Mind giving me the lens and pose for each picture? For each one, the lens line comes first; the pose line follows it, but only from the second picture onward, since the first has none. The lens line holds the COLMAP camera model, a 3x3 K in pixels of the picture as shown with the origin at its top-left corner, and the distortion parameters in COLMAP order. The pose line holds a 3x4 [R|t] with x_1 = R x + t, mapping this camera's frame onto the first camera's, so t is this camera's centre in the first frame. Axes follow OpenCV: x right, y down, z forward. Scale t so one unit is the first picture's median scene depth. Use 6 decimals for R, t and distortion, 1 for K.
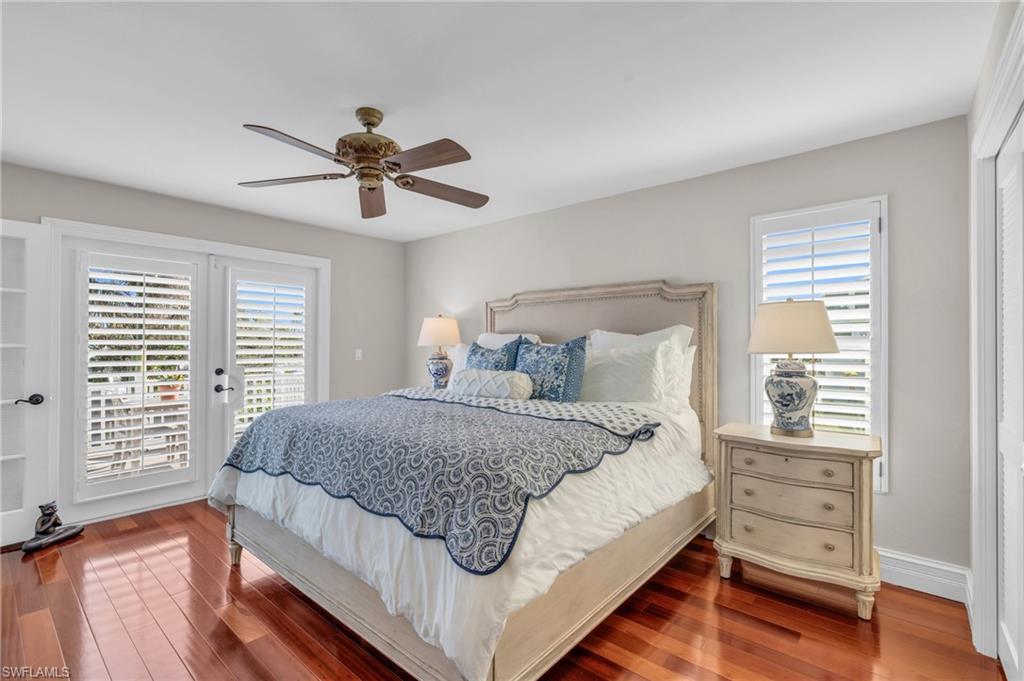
lens RADIAL K [[463.9, 0, 508.4], [0, 463.9, 340.5], [0, 0, 1]] dist [-0.001968, 0.001288]
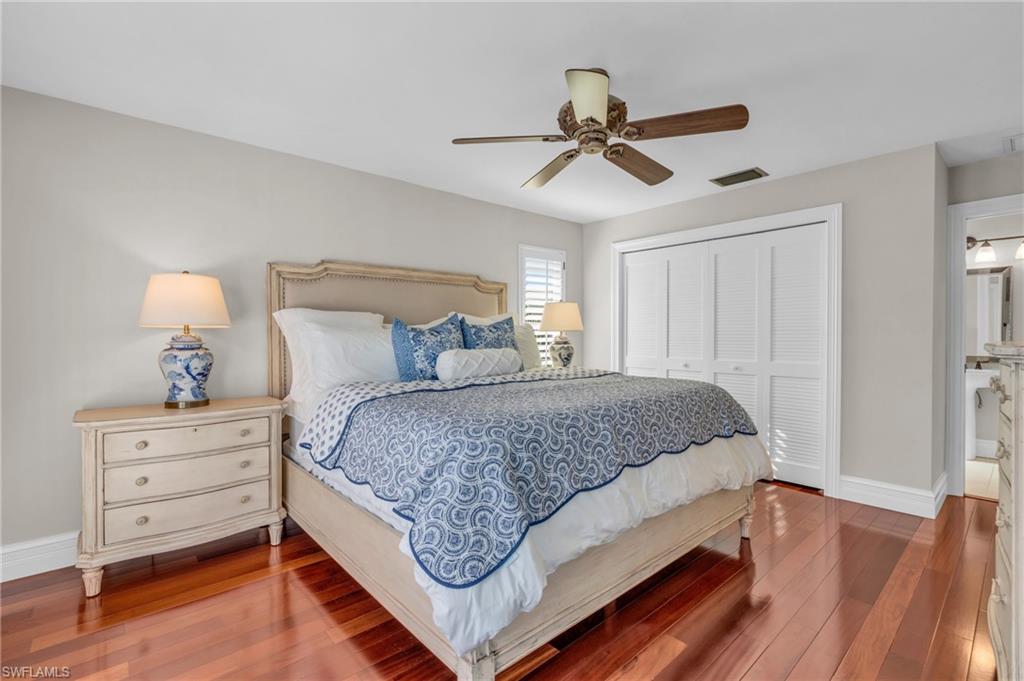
lens RADIAL K [[463.9, 0, 508.7], [0, 463.9, 338.9], [0, 0, 1]] dist [-0.001968, 0.001288]
pose [[0.140108, -0.010879, 0.990076, -0.901409], [-0.004555, 0.999922, 0.011631, 0.027205], [-0.990126, -0.006140, 0.140048, 0.735569]]
